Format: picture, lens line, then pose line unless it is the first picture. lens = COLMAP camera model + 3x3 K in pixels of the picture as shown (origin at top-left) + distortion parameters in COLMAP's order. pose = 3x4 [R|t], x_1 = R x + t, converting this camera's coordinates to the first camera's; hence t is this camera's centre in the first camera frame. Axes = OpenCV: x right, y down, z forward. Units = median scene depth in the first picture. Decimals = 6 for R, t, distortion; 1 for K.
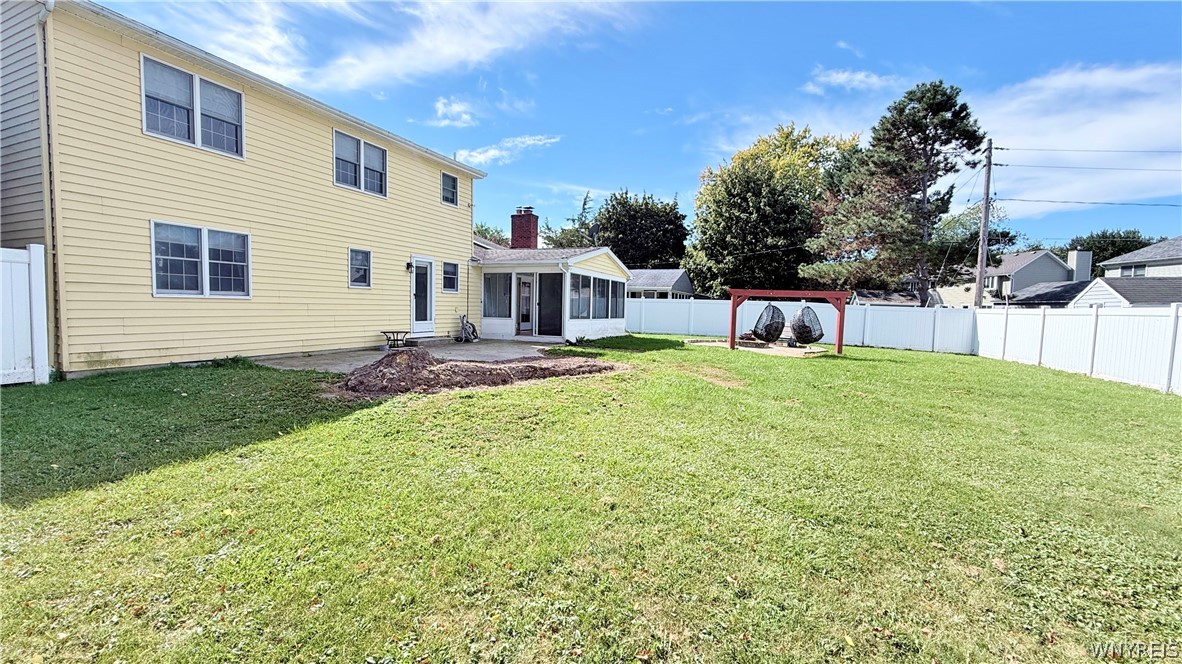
lens RADIAL K [[474.1, 0, 584.7], [0, 474.1, 336.6], [0, 0, 1]] dist [0.002563, 0.000259]
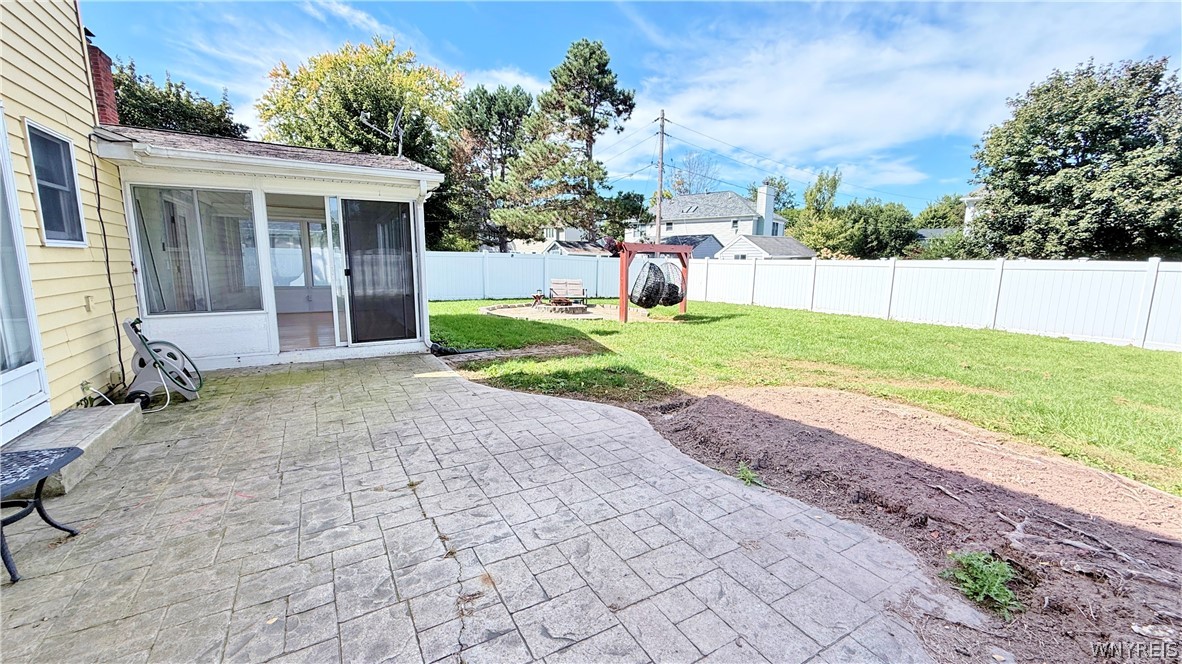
lens RADIAL K [[474.1, 0, 585.4], [0, 474.1, 328.7], [0, 0, 1]] dist [0.002563, 0.000259]
pose [[0.608448, -0.135225, 0.781988, -0.307658], [0.055985, 0.990235, 0.127676, -0.061629], [-0.791617, -0.033904, 0.610077, 0.566566]]
